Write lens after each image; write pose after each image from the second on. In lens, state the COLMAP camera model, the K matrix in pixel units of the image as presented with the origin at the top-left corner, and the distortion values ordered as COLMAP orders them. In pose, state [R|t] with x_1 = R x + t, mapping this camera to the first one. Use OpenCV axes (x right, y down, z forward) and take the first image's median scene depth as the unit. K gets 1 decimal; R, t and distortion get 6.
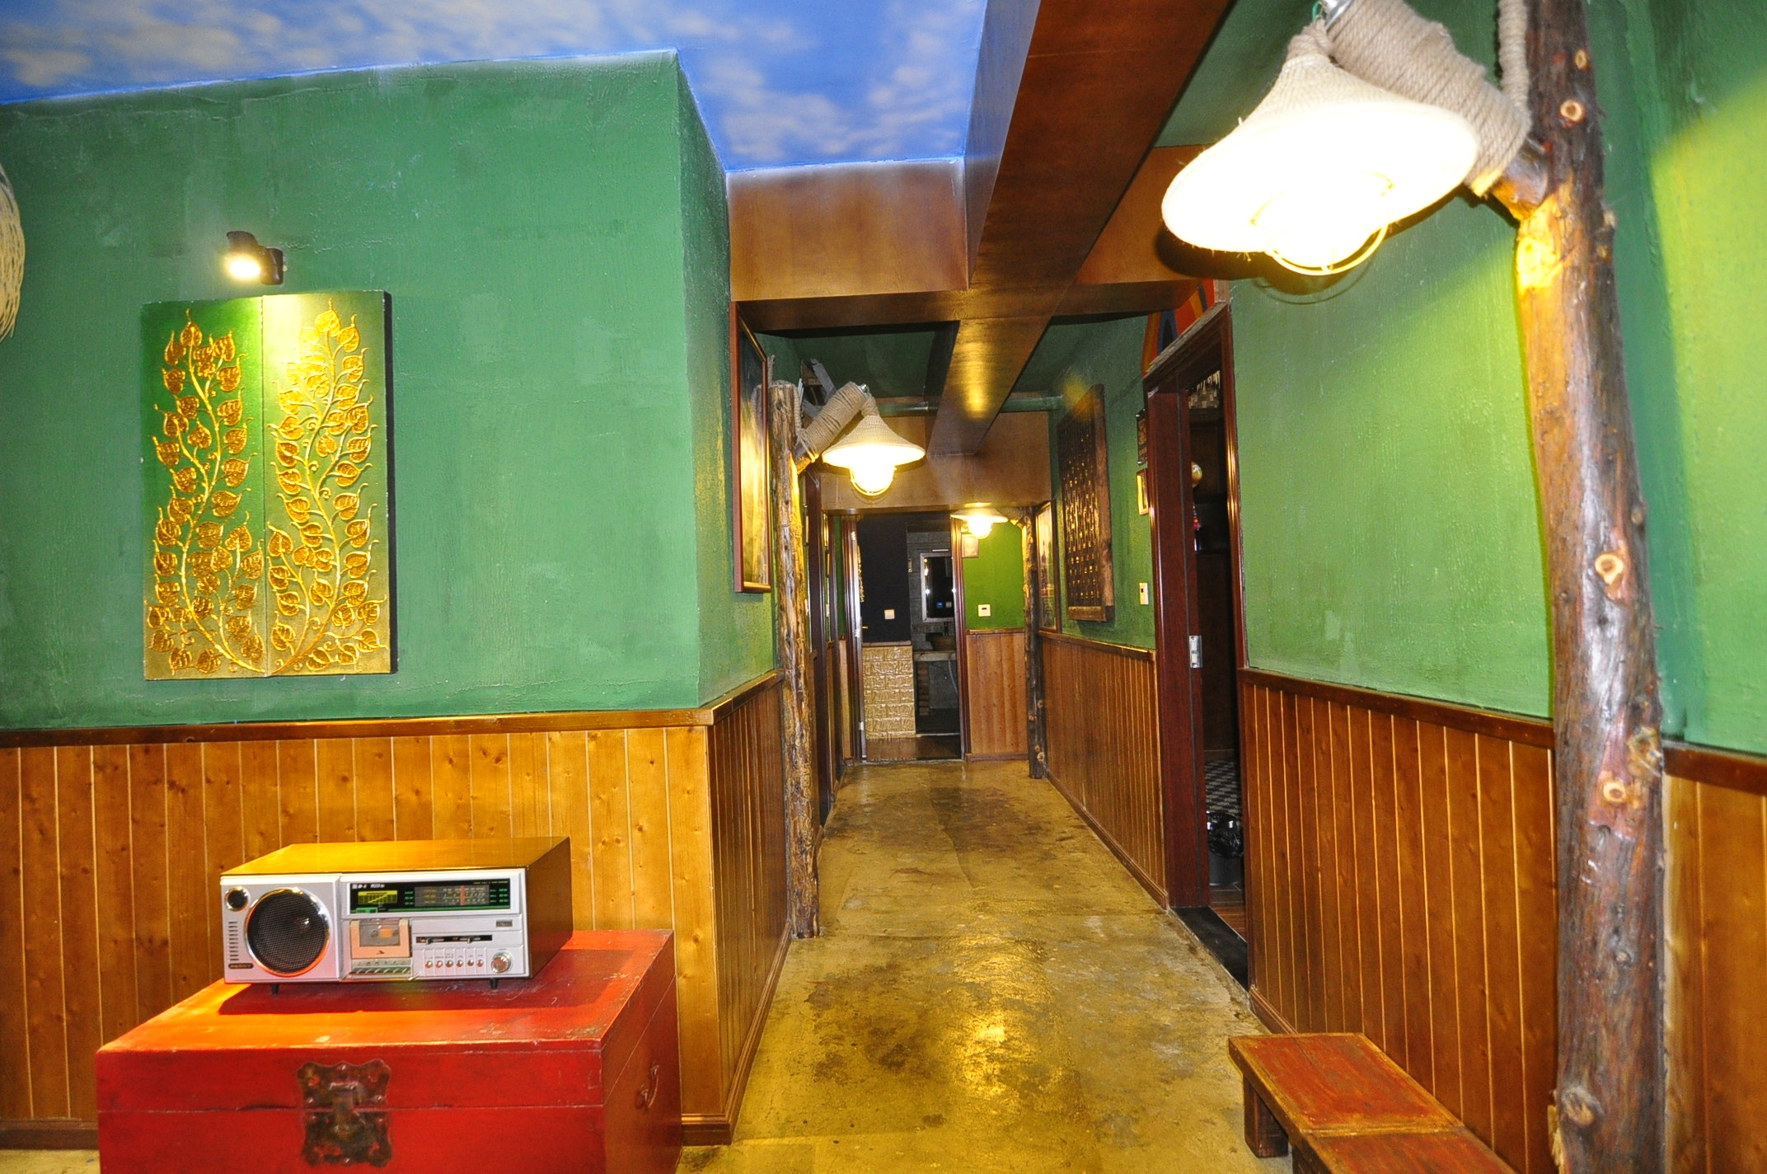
lens RADIAL K [[946.5, 0, 884.3], [0, 946.5, 586.6], [0, 0, 1]] dist [-0.003567, -0.010327]
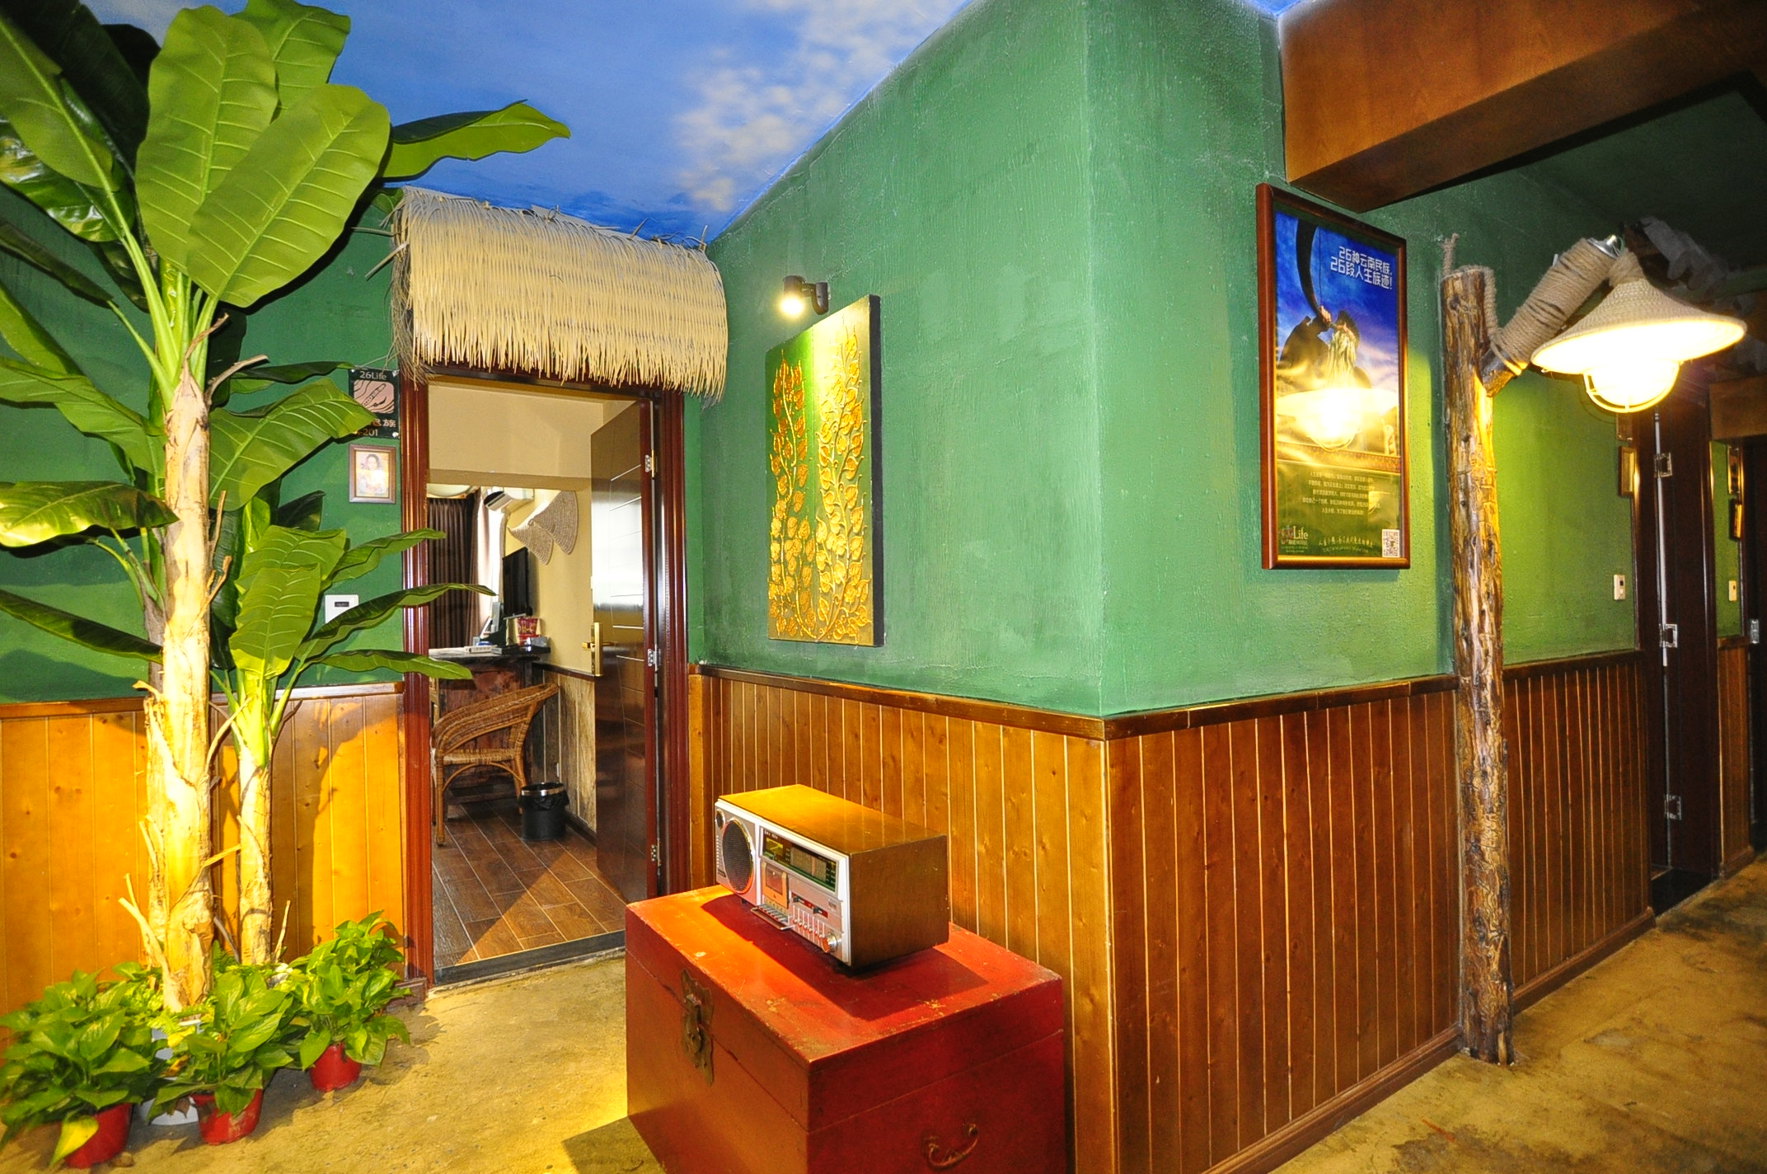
lens RADIAL K [[884.4, 0, 877.1], [0, 884.4, 589.7], [0, 0, 1]] dist [-0.008303, -0.002776]
pose [[0.550690, 0.016354, -0.834550, 0.326794], [0.013812, 0.999493, 0.028701, -0.003359], [0.834596, -0.027332, 0.550184, 0.436144]]
